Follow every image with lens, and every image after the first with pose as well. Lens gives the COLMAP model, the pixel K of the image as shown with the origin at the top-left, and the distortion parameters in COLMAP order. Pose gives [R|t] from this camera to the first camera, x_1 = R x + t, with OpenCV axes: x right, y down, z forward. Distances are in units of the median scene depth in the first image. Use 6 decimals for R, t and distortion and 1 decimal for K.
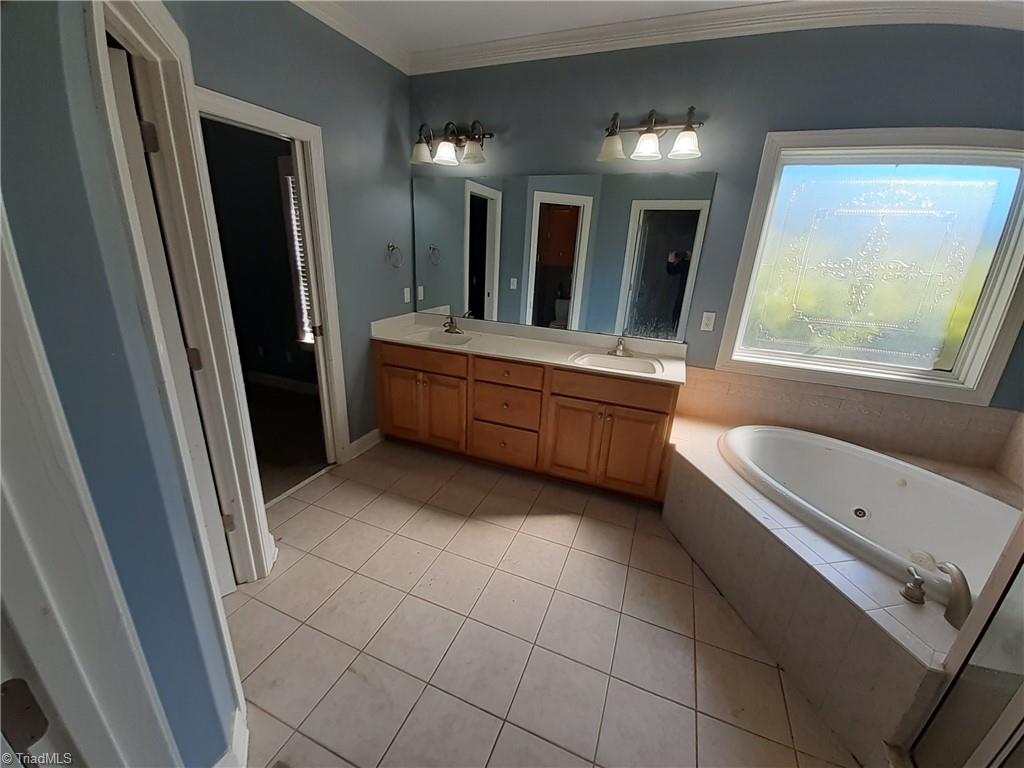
lens RADIAL K [[428.7, 0, 506.7], [0, 428.7, 395.8], [0, 0, 1]] dist [0.001299, 0.000207]
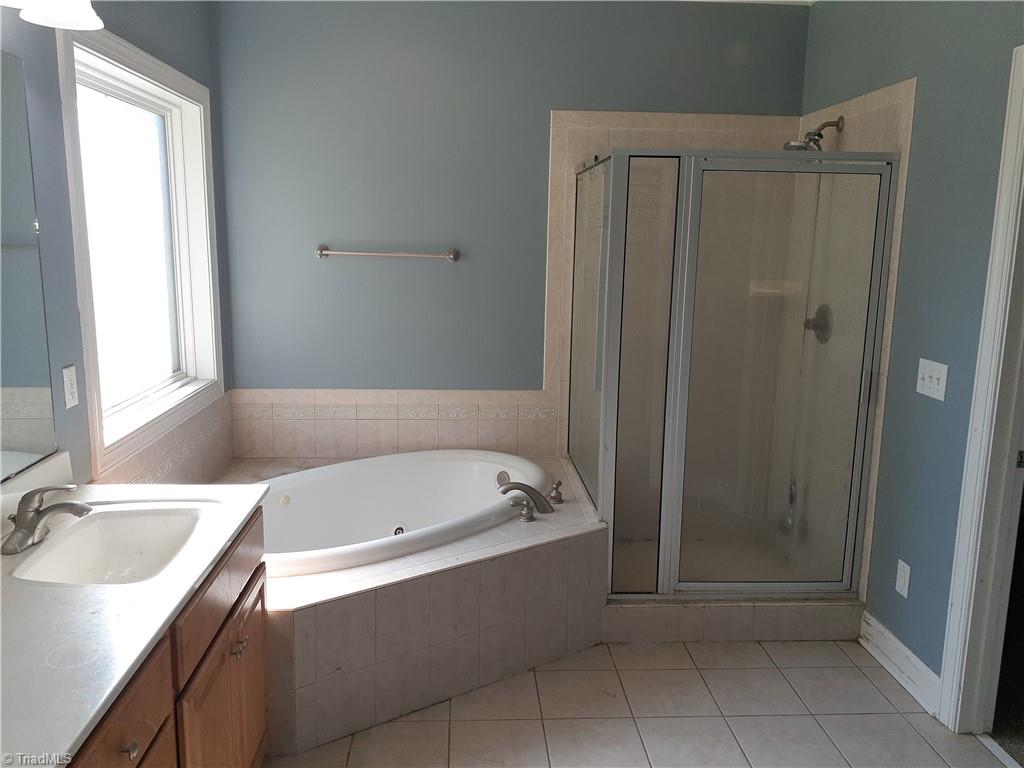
lens RADIAL K [[824.2, 0, 512.0], [0, 824.2, 384.0], [0, 0, 1]] dist [0.102798, -0.171614]
pose [[-0.454462, -0.215998, 0.864181, -0.644944], [0.269949, 0.891136, 0.364698, -0.488621], [-0.848877, 0.399026, -0.346679, 1.160320]]
